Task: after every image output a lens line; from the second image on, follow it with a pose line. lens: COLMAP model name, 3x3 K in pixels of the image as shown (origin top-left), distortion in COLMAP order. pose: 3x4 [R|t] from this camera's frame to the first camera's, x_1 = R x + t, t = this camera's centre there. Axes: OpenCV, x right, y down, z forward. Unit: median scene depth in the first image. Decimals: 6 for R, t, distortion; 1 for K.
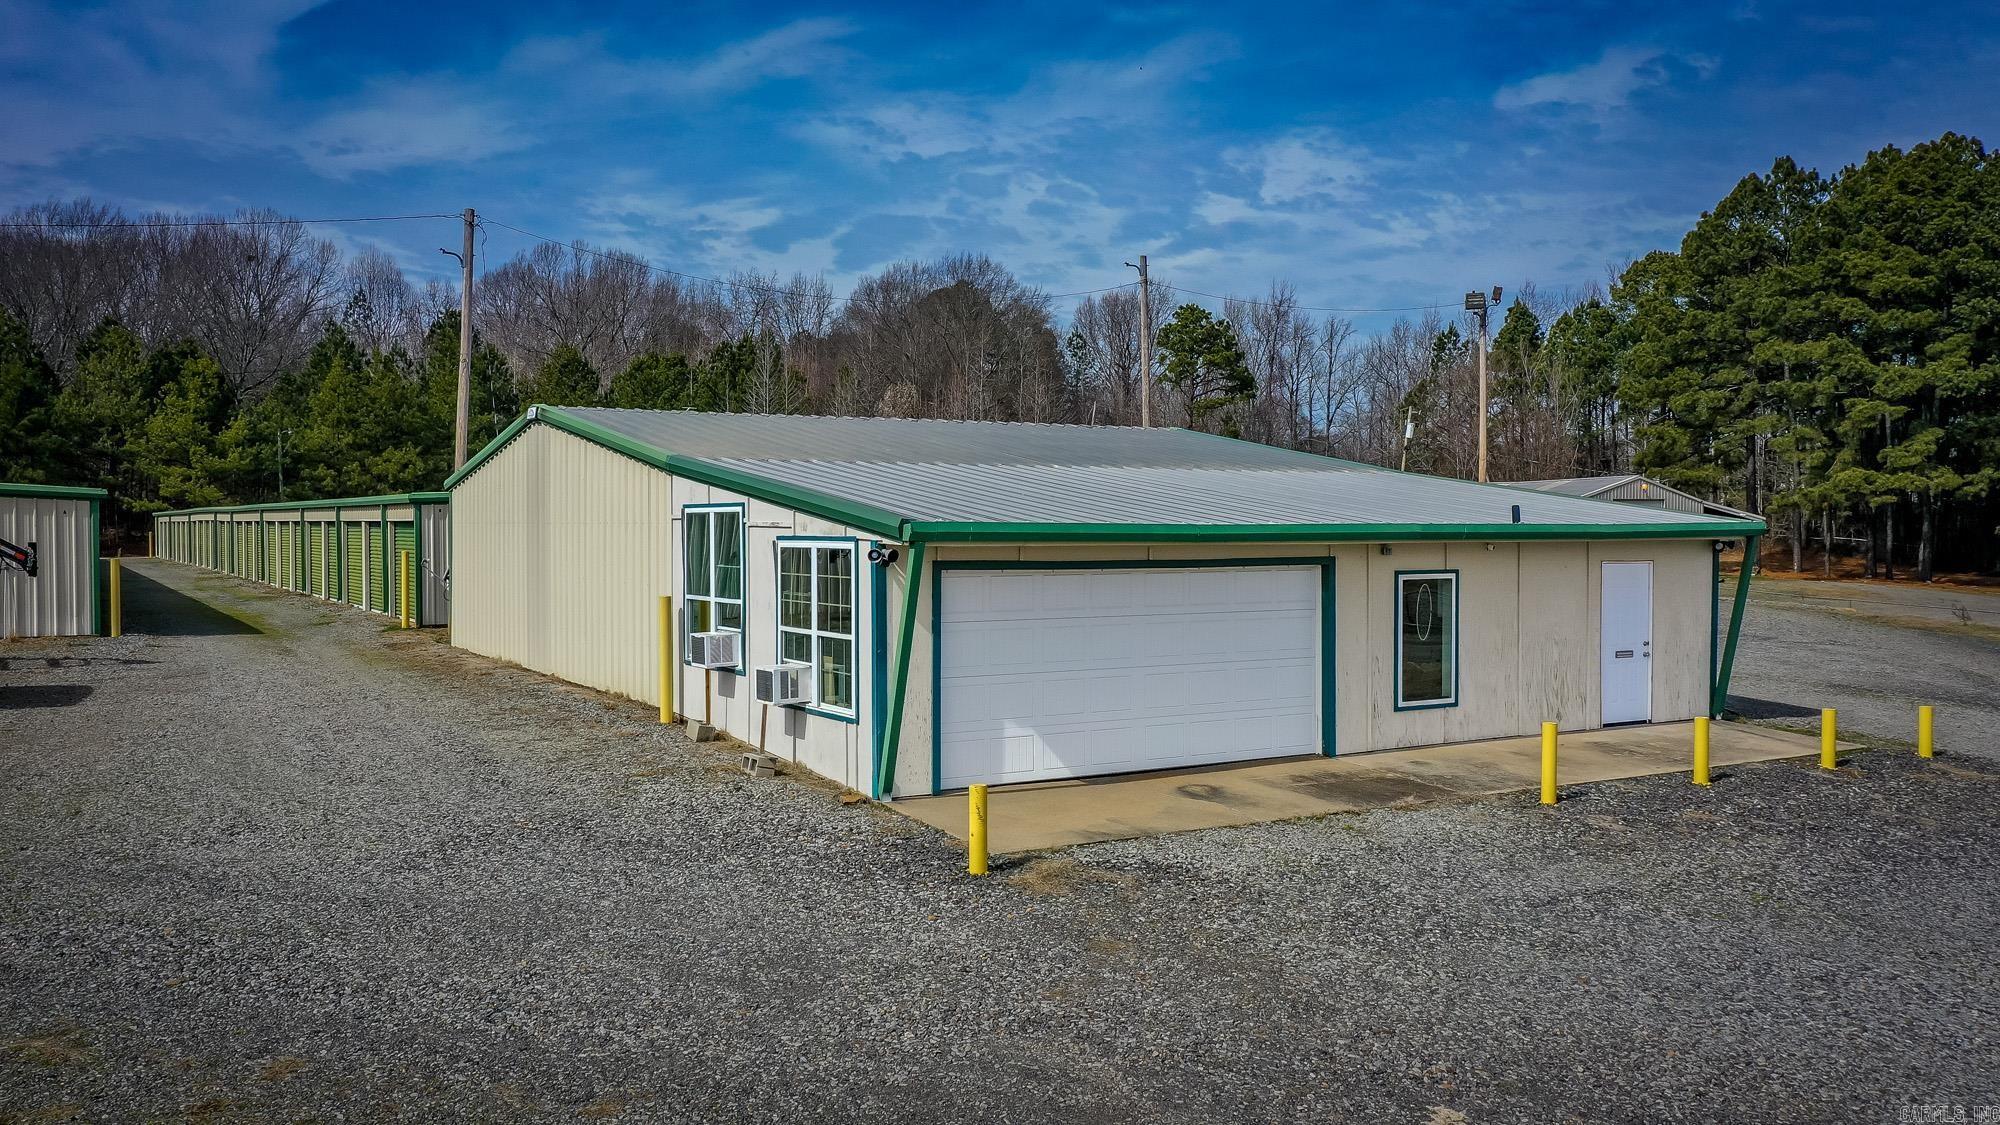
lens RADIAL K [[1581.1, 0, 1000.0], [0, 1581.1, 562.5], [0, 0, 1]] dist [0.032948, 0.006606]
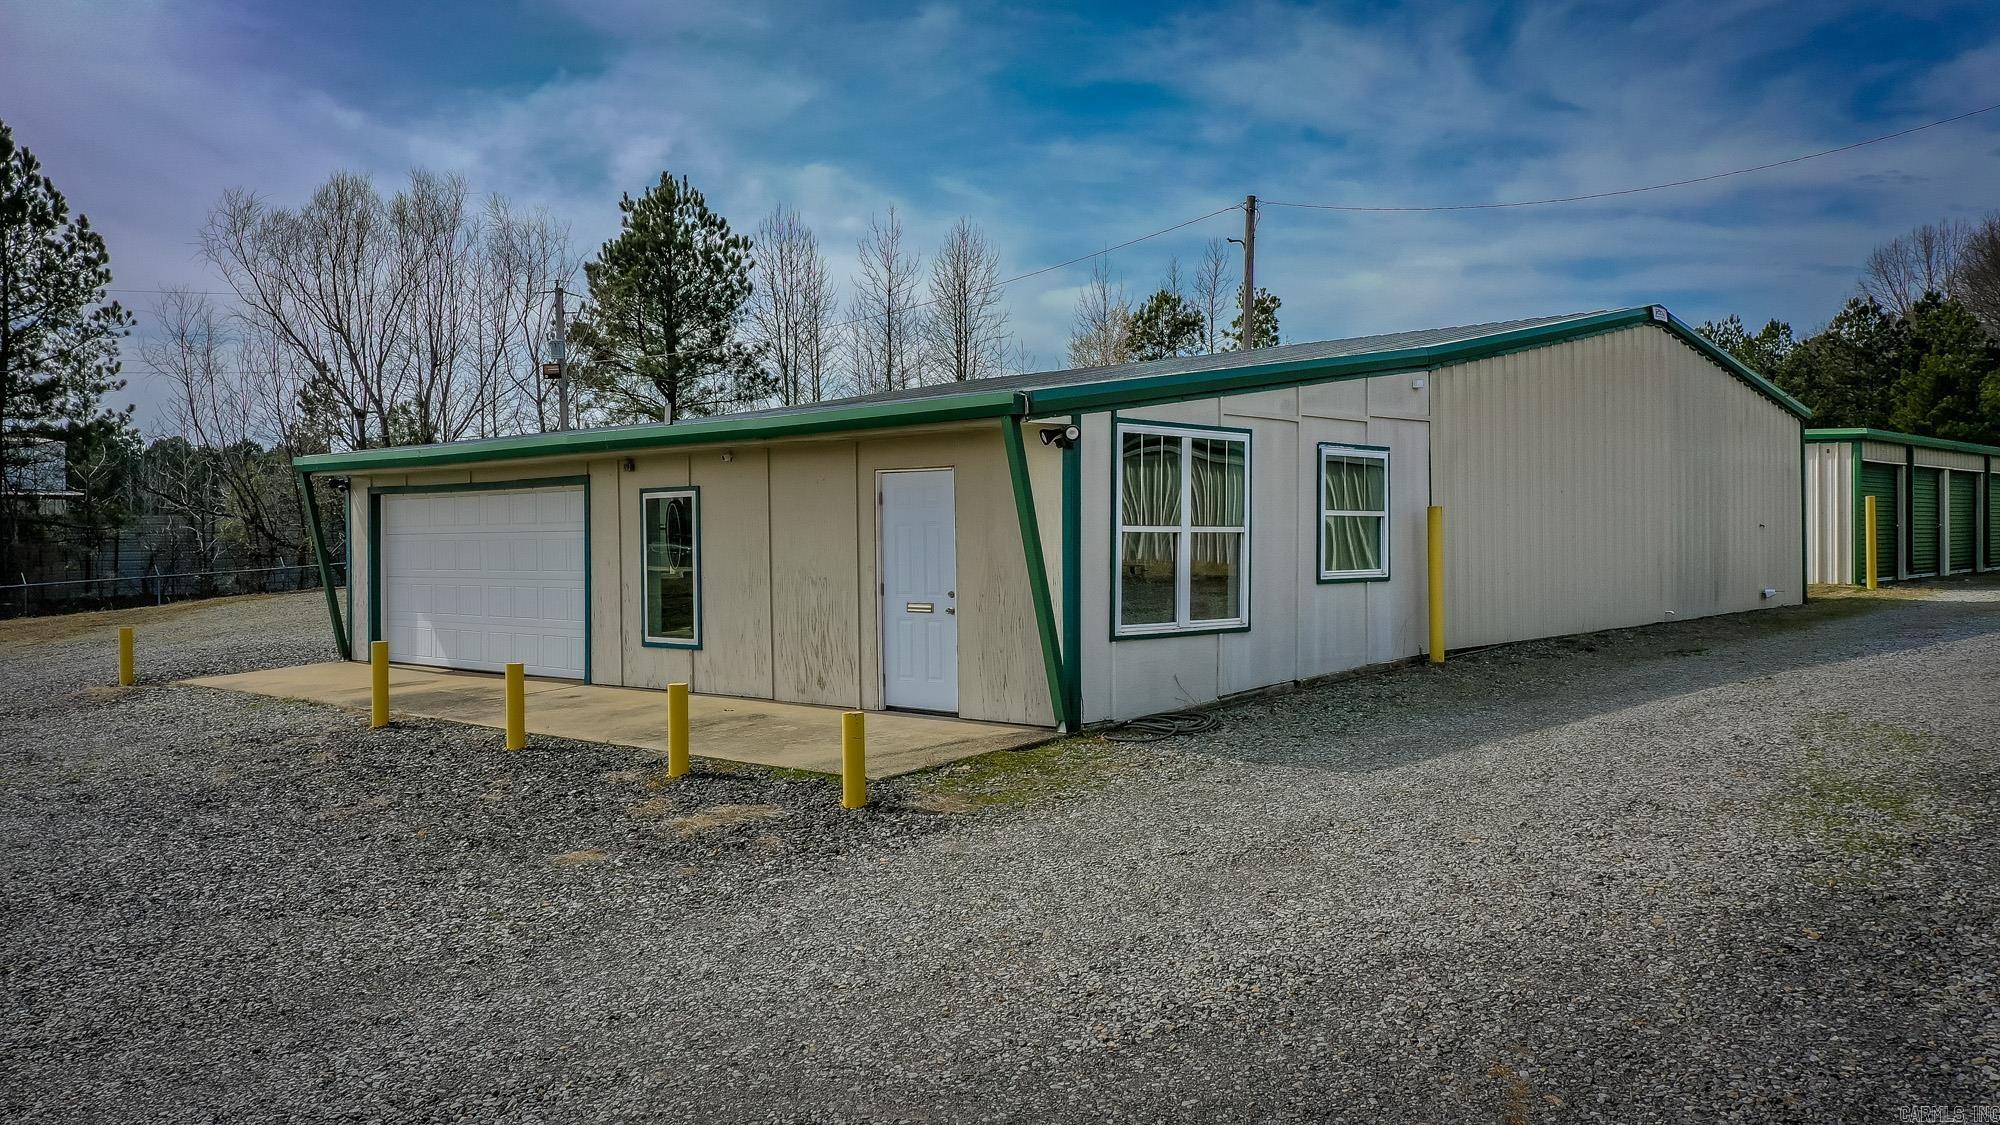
lens RADIAL K [[1629.6, 0, 1000.0], [0, 1629.6, 562.5], [0, 0, 1]] dist [0.024399, 0.009905]
pose [[0.259466, 0.026047, -0.965401, 0.204785], [0.004268, 0.999596, 0.028116, 0.003763], [0.965743, -0.011415, 0.259250, 0.164535]]
